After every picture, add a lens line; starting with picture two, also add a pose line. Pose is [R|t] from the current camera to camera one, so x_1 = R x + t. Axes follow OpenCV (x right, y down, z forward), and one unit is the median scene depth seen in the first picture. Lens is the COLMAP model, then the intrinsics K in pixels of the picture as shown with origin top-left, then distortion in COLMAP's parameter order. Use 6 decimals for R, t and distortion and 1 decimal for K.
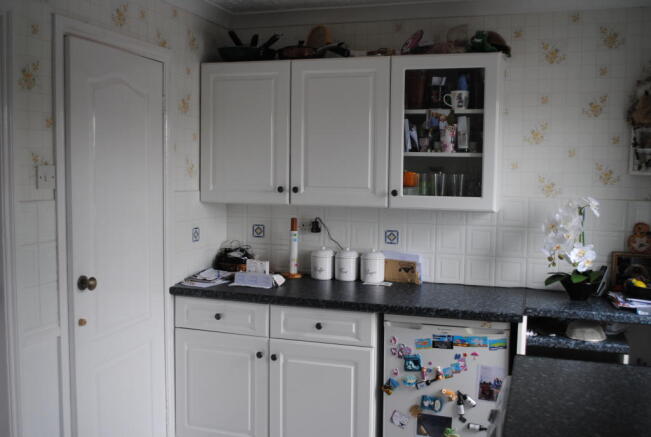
lens RADIAL K [[679.6, 0, 325.5], [0, 679.6, 218.5], [0, 0, 1]] dist [-0.007793, -0.013282]
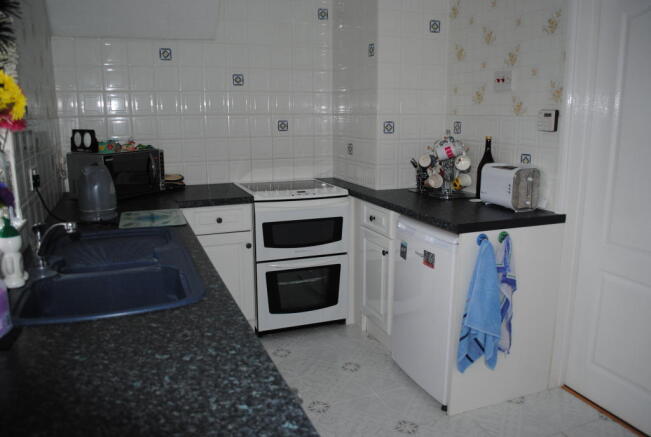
lens RADIAL K [[516.7, 0, 337.7], [0, 516.7, 220.2], [0, 0, 1]] dist [-0.067703, -0.003730]
pose [[-0.762618, 0.112682, -0.636959, 0.597836], [-0.063755, 0.966821, 0.247369, -0.031747], [0.643699, 0.229257, -0.730132, 1.536777]]
